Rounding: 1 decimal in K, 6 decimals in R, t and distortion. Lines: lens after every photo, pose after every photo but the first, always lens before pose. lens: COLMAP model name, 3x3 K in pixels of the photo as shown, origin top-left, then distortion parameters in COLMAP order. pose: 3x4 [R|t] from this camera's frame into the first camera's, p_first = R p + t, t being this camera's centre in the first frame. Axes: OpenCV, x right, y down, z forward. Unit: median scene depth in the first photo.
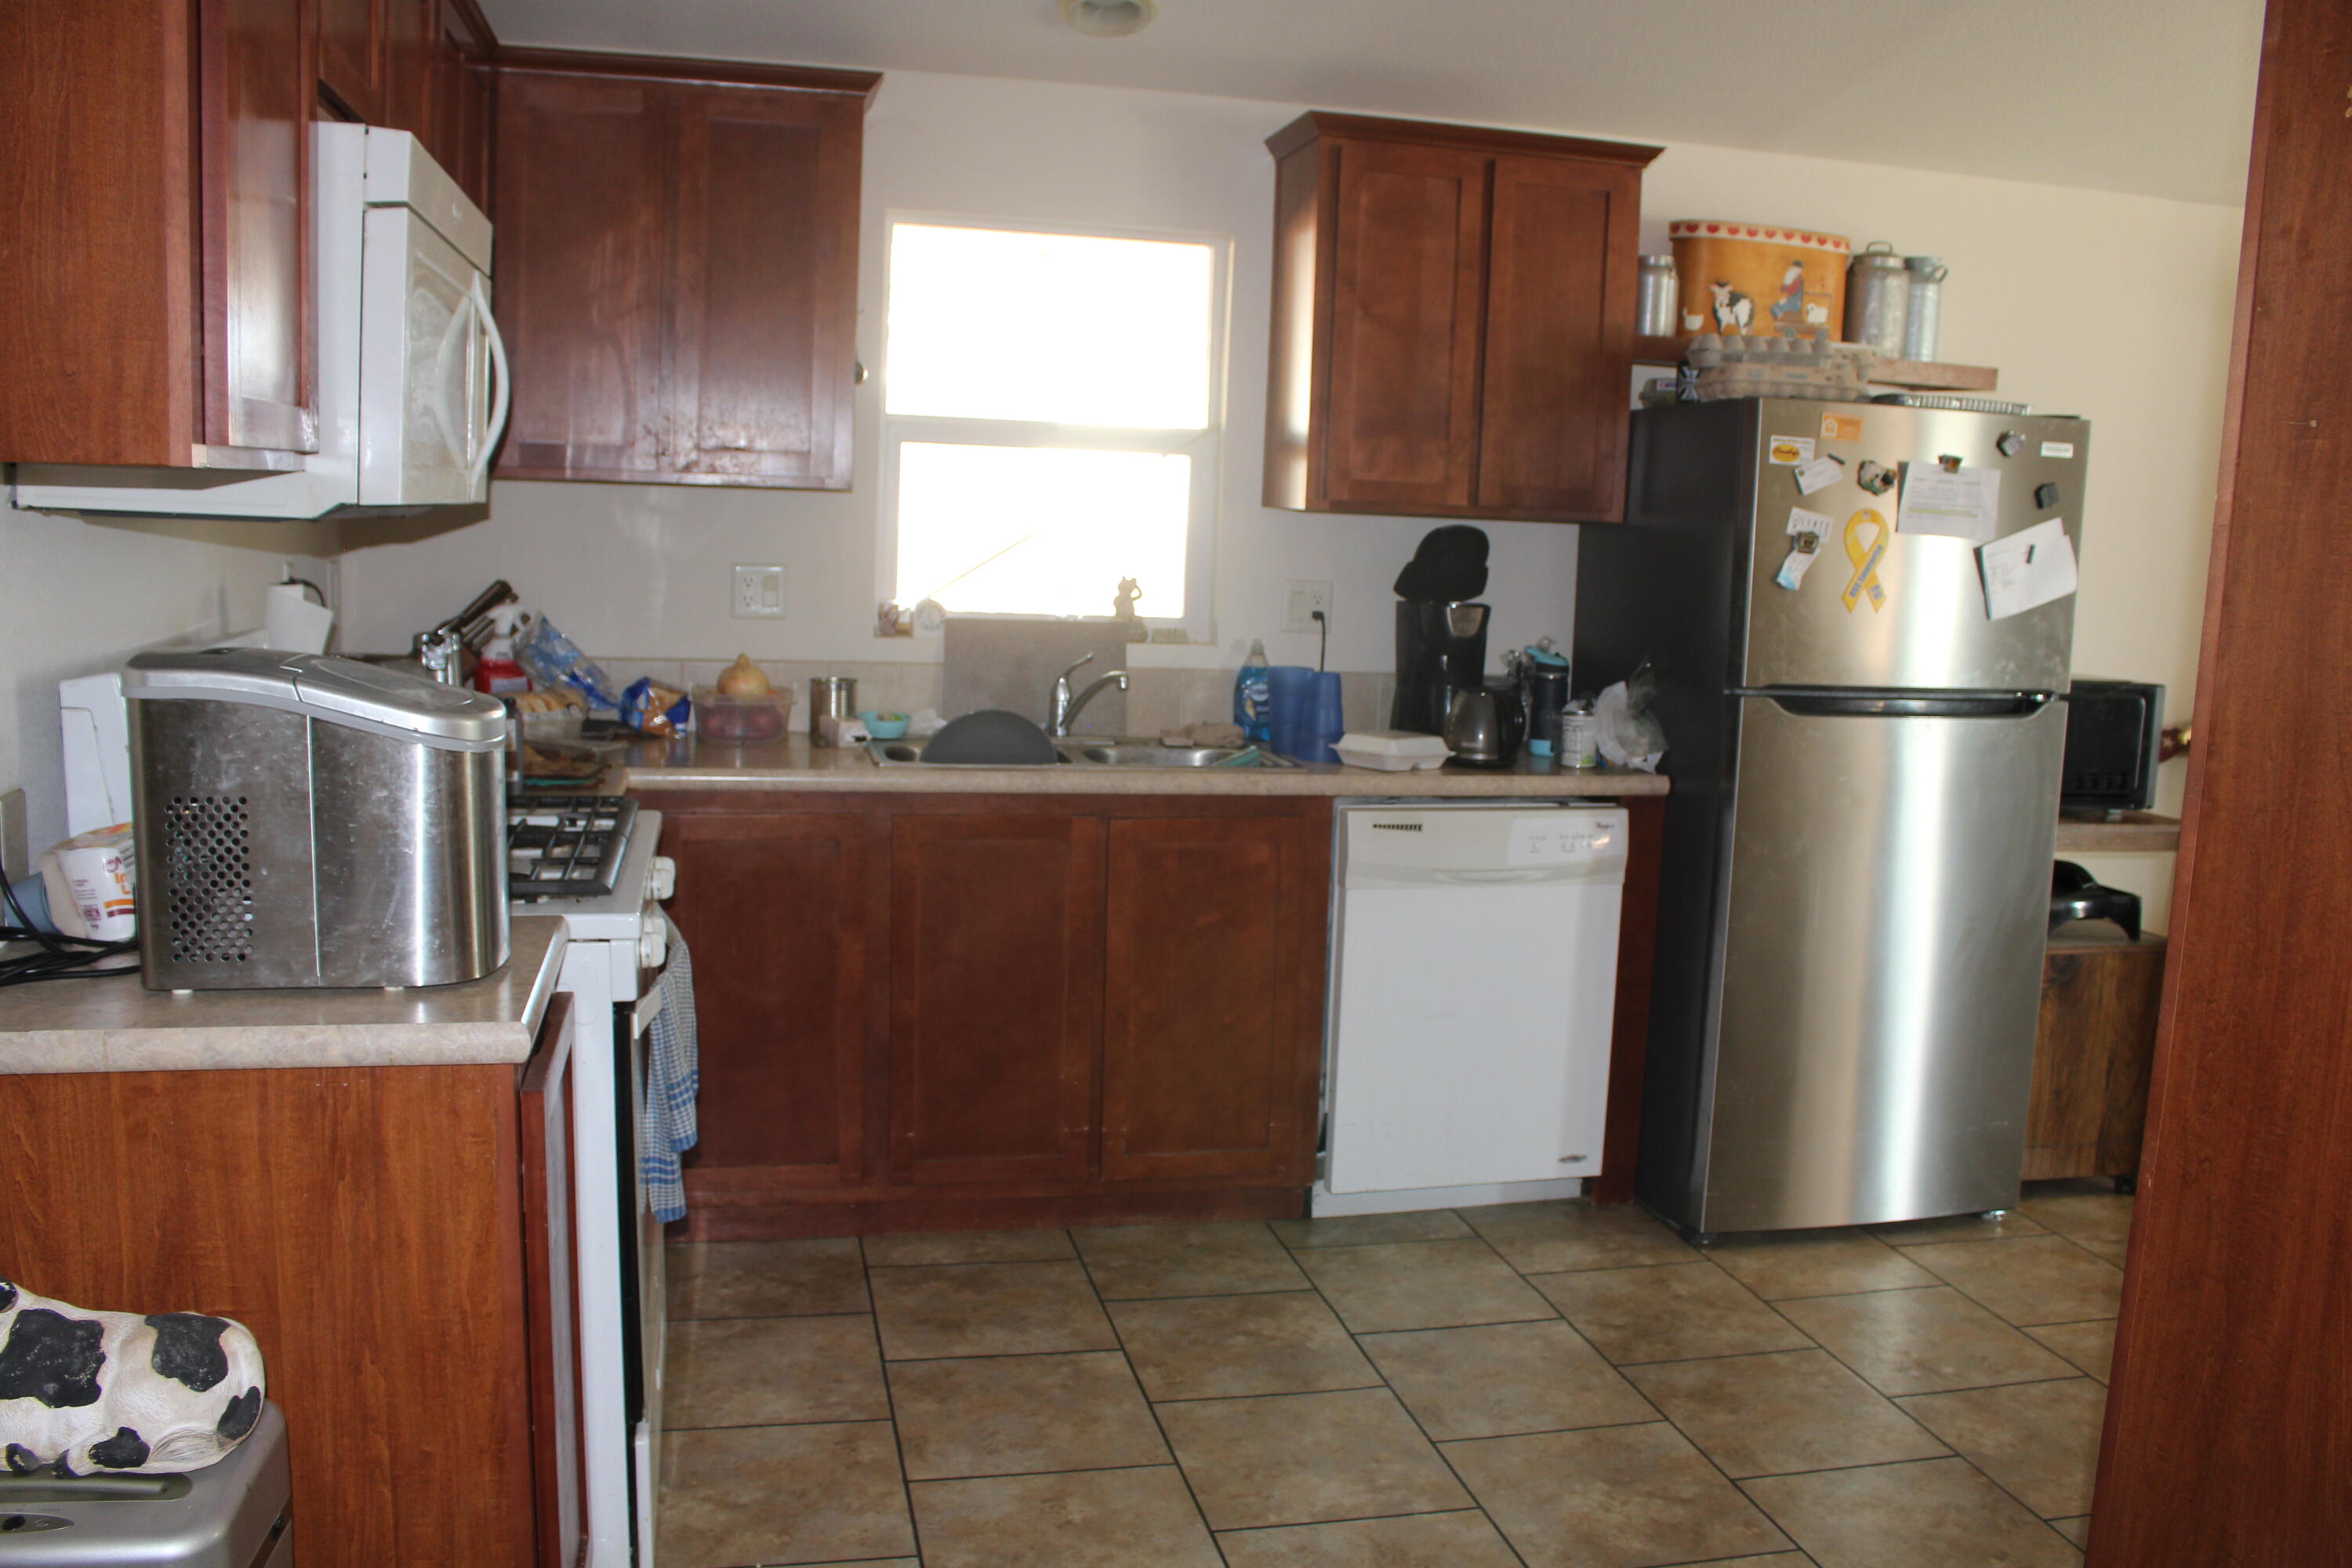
lens RADIAL K [[1945.6, 0, 1154.7], [0, 1945.6, 769.3], [0, 0, 1]] dist [-0.154791, 0.116371]
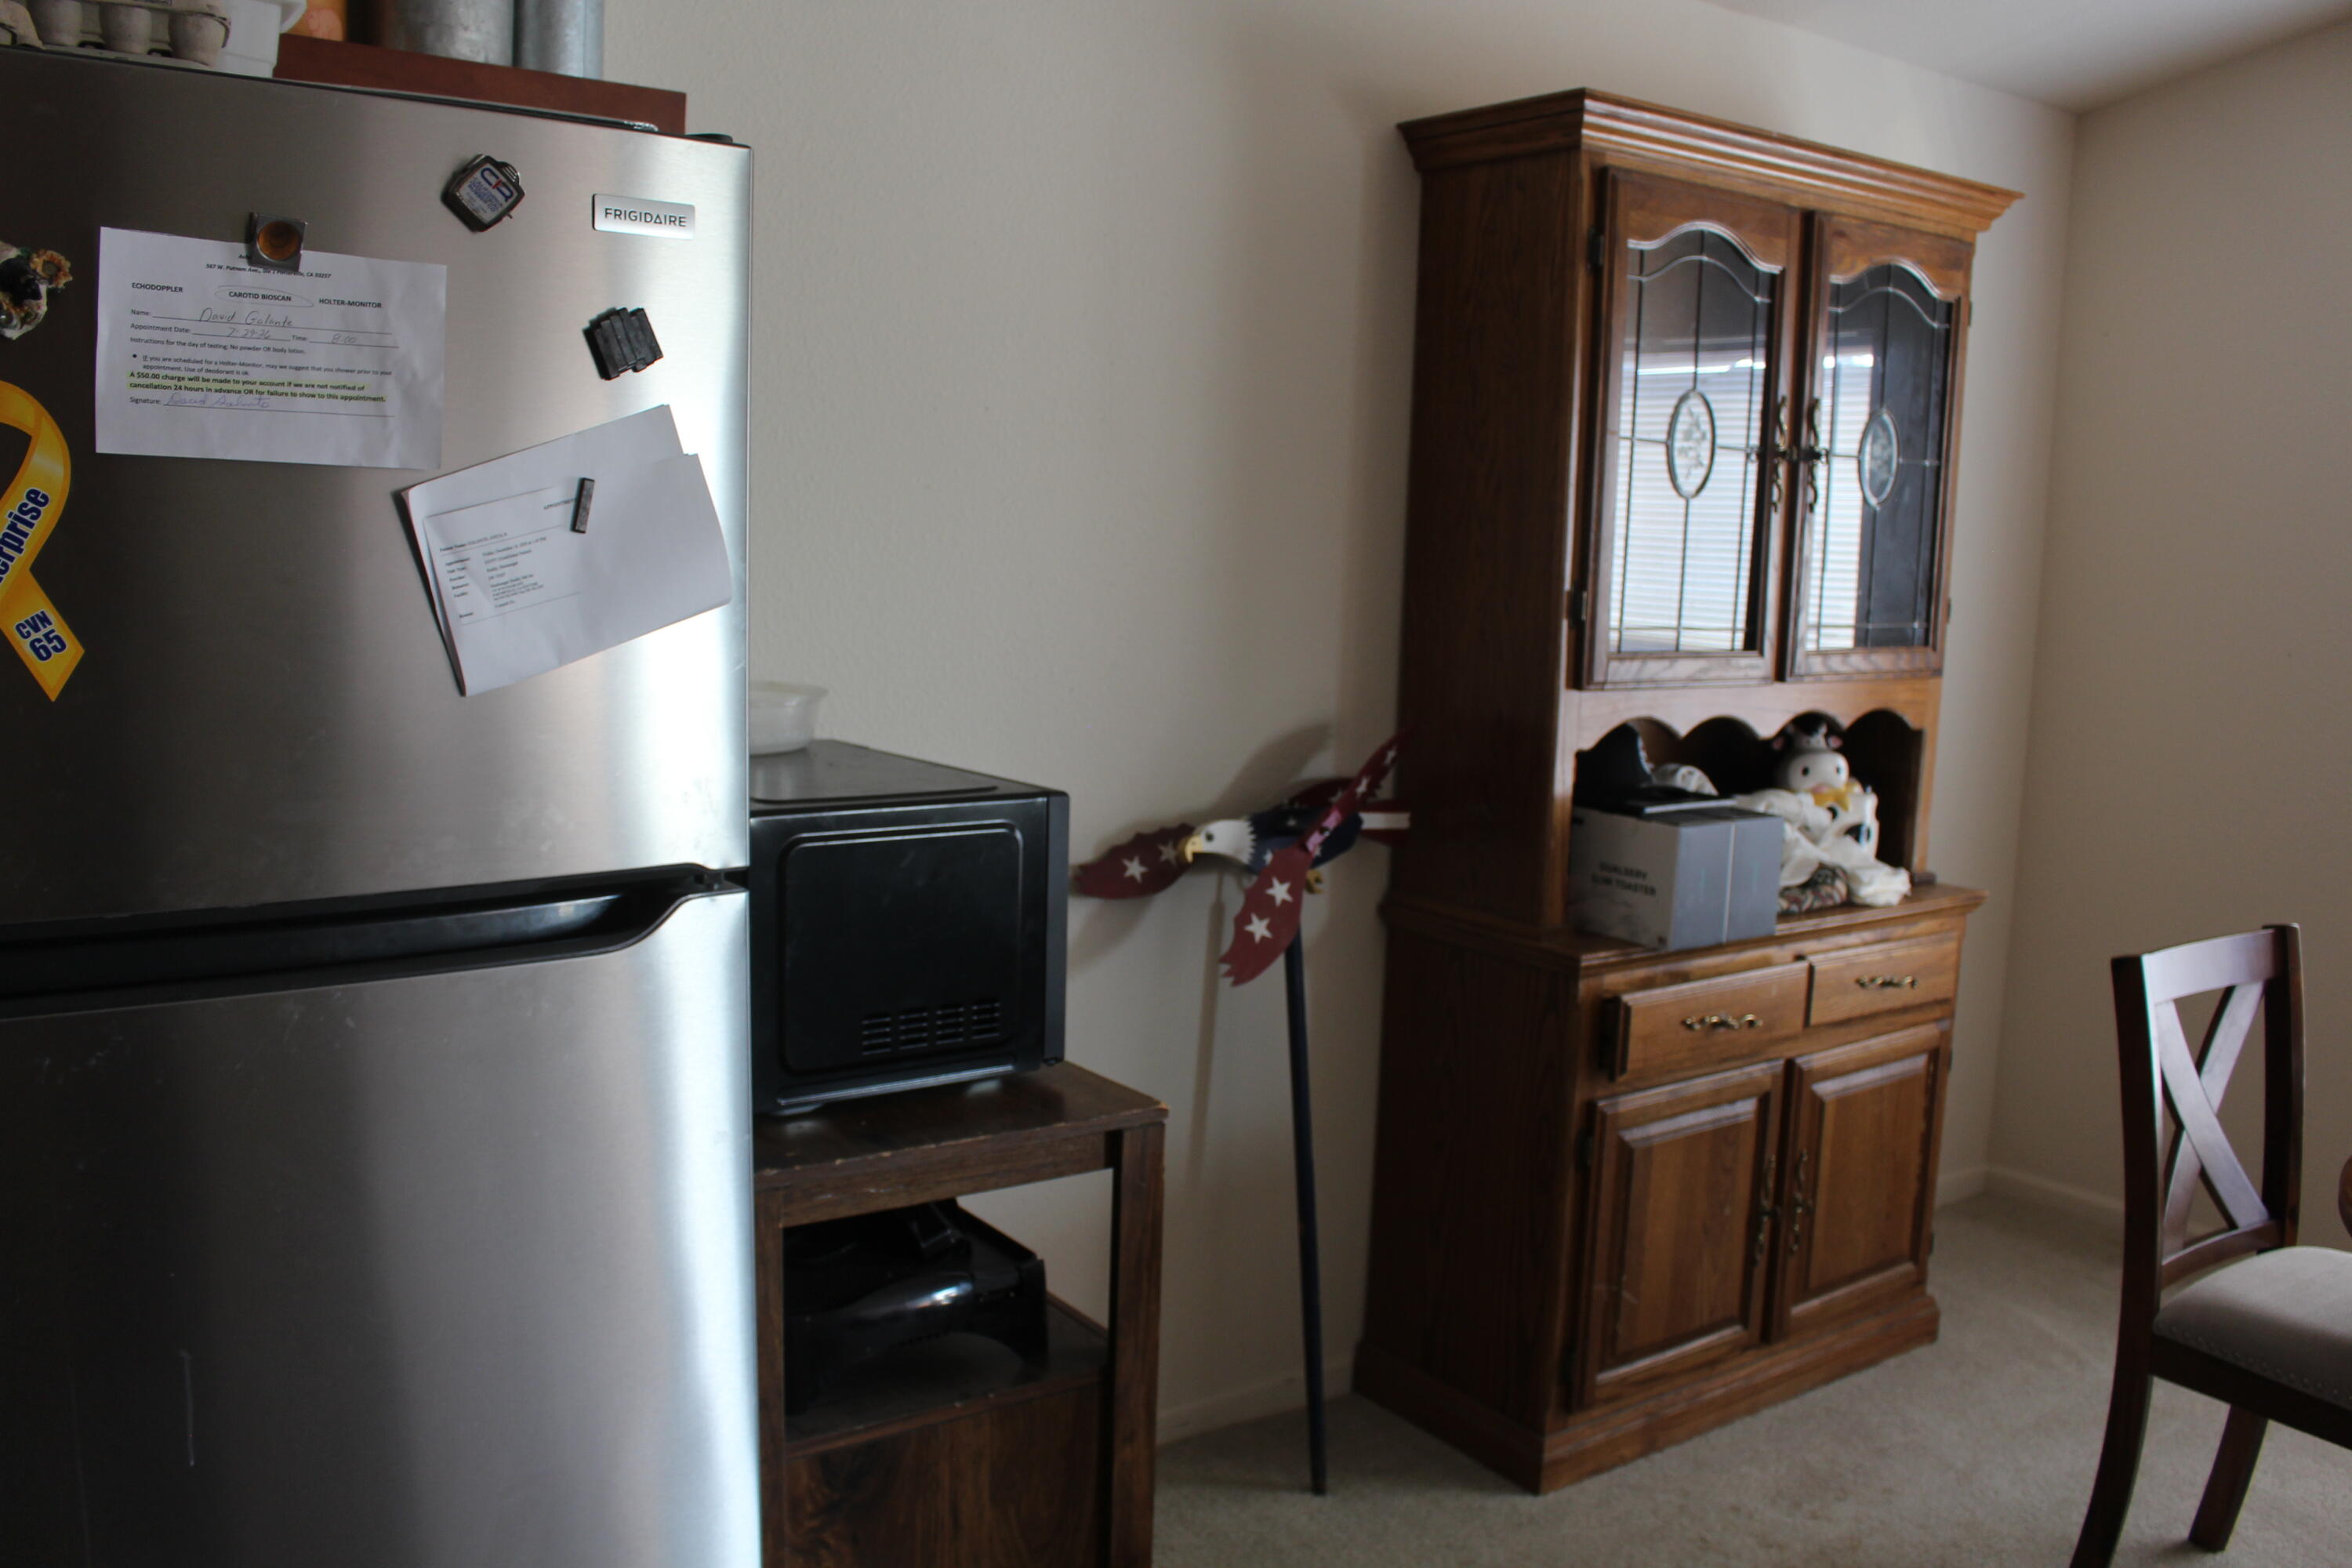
lens RADIAL K [[1945.6, 0, 1174.0], [0, 1945.6, 802.1], [0, 0, 1]] dist [-0.154791, 0.116371]
pose [[0.924504, -0.062469, 0.376018, 0.400861], [0.053689, 0.997986, 0.033795, -0.059603], [-0.377372, -0.011055, 0.925996, 0.579457]]
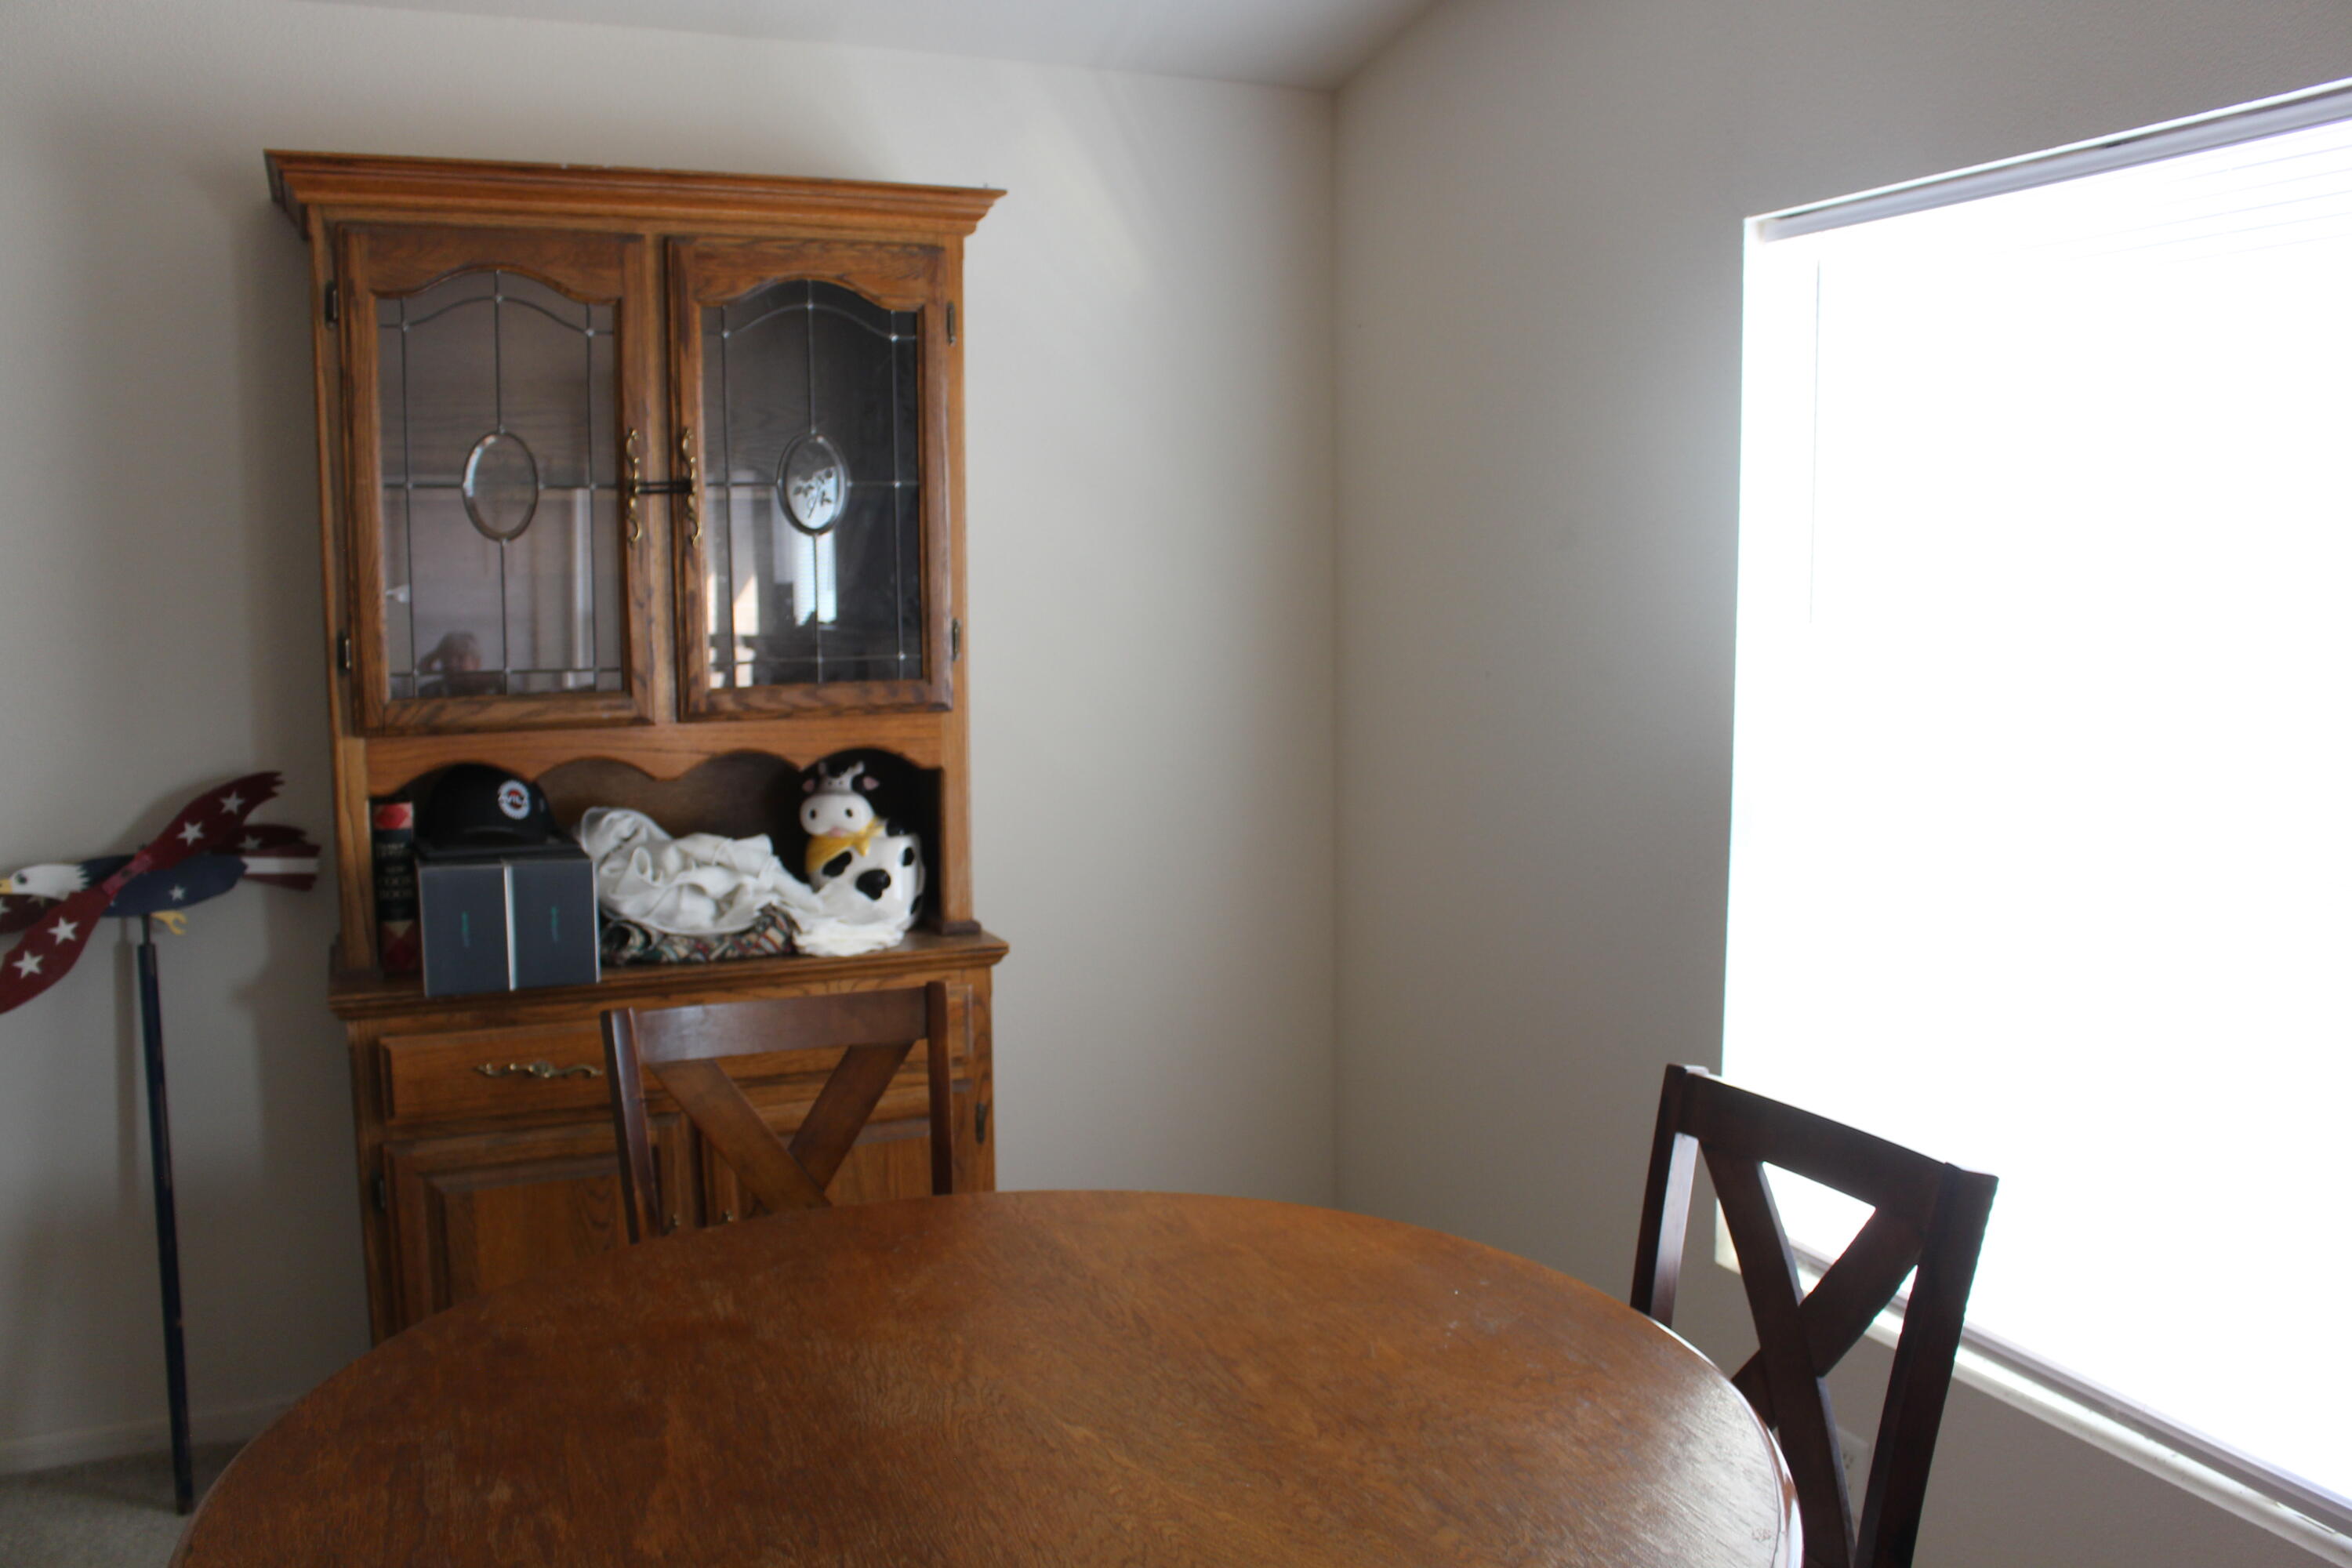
lens RADIAL K [[1945.6, 0, 1166.1], [0, 1945.6, 788.1], [0, 0, 1]] dist [-0.154791, 0.116371]
pose [[0.980897, -0.061543, 0.184537, 0.948566], [0.064977, 0.997807, -0.012615, -0.022331], [-0.183356, 0.024365, 0.982745, 0.435940]]
